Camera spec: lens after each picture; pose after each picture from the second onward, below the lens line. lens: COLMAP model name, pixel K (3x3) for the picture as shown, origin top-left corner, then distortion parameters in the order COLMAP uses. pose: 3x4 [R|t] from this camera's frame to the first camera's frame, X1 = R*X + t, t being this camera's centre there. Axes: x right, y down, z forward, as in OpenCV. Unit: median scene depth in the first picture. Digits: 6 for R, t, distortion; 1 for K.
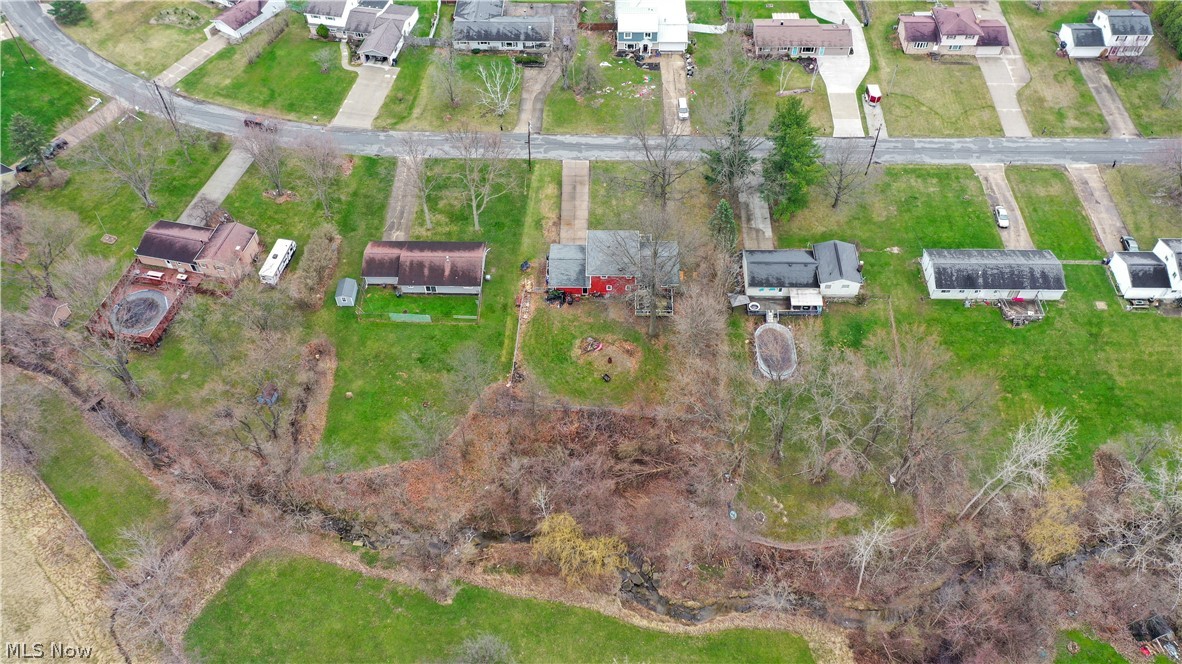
lens RADIAL K [[941.6, 0, 591.0], [0, 941.6, 332.0], [0, 0, 1]] dist [0.011439, 0.006019]
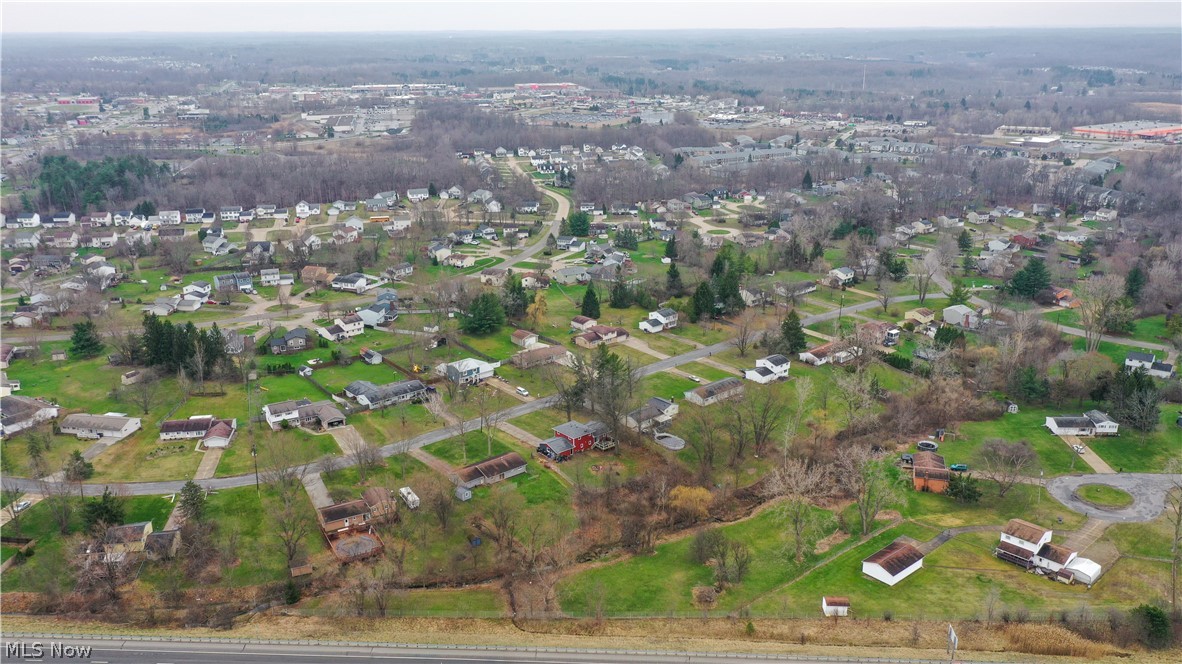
lens RADIAL K [[941.6, 0, 591.0], [0, 941.6, 332.0], [0, 0, 1]] dist [0.011439, 0.006019]
pose [[0.741757, -0.200830, 0.639894, -1.009747], [0.516872, 0.779162, -0.354613, 0.404552], [-0.427364, 0.593780, 0.681752, -0.347631]]
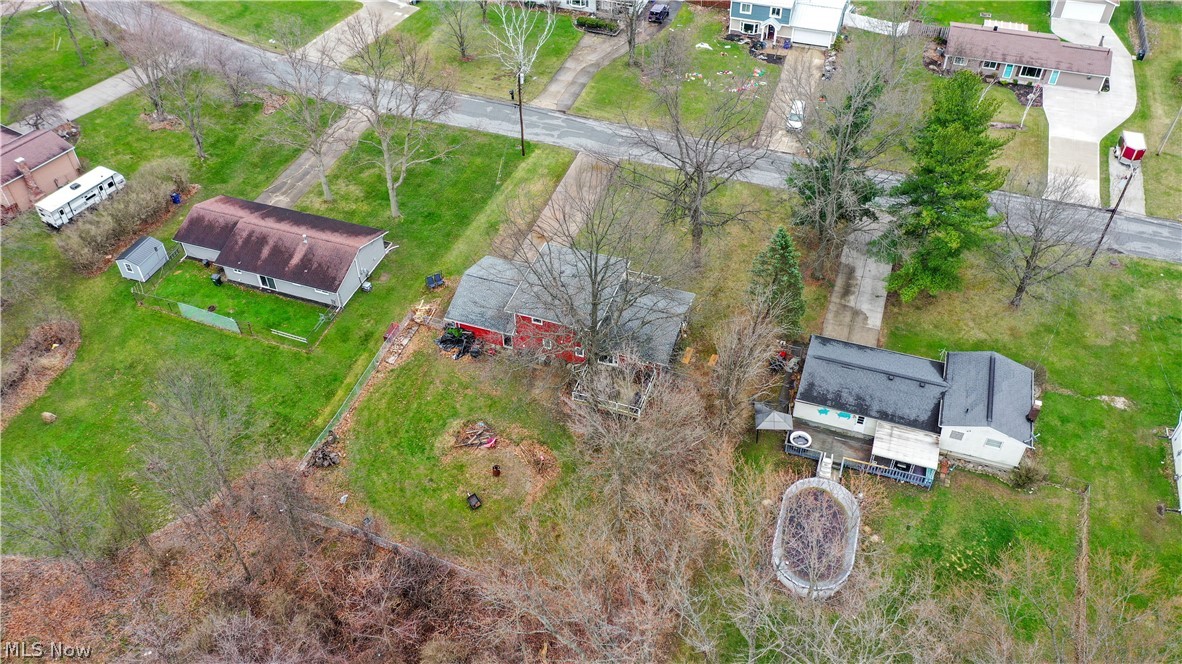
lens RADIAL K [[941.6, 0, 591.0], [0, 941.6, 332.0], [0, 0, 1]] dist [0.011439, 0.006019]
pose [[0.951332, 0.213480, -0.222249, 0.153345], [-0.239894, 0.965712, -0.099251, -0.004839], [0.193441, 0.147736, 0.969925, 0.434836]]
